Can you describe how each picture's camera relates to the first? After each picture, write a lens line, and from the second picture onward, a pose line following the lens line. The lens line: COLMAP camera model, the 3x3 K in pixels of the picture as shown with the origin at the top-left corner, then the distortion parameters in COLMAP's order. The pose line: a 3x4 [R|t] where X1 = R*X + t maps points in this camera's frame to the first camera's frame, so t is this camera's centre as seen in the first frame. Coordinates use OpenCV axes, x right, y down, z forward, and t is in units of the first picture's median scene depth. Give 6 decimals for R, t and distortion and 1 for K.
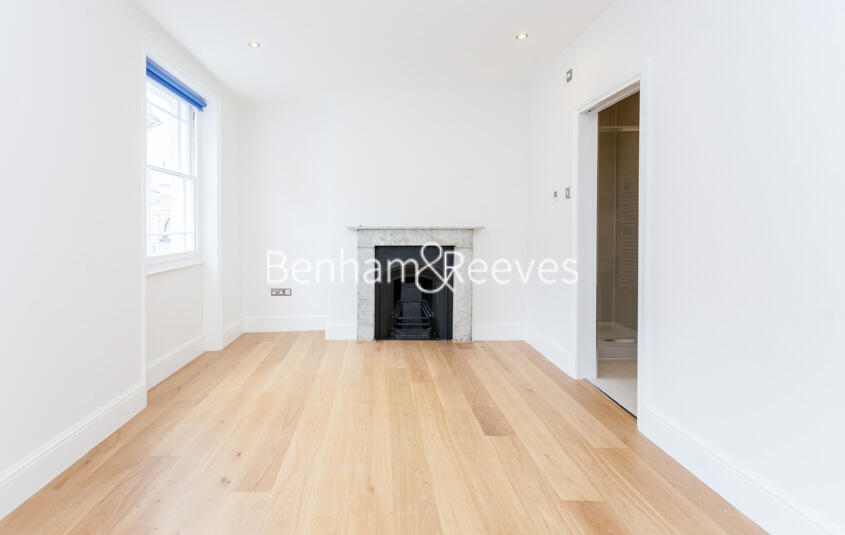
lens RADIAL K [[414.1, 0, 421.7], [0, 414.1, 246.2], [0, 0, 1]] dist [-0.019089, 0.000029]
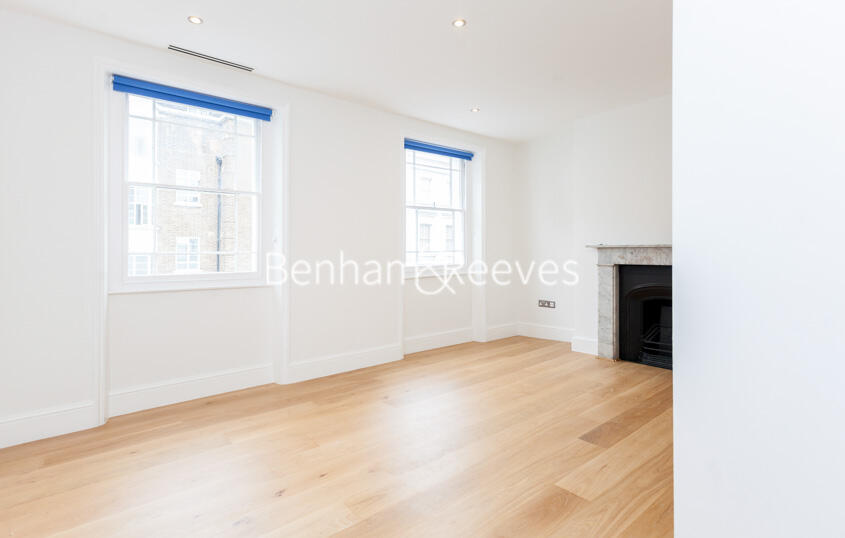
lens RADIAL K [[414.1, 0, 421.7], [0, 414.1, 247.7], [0, 0, 1]] dist [-0.019089, 0.000029]
pose [[0.682366, -0.005079, -0.730993, 0.299504], [-0.025560, 0.999199, -0.030803, 0.001771], [0.730564, 0.039702, 0.681690, -0.024409]]
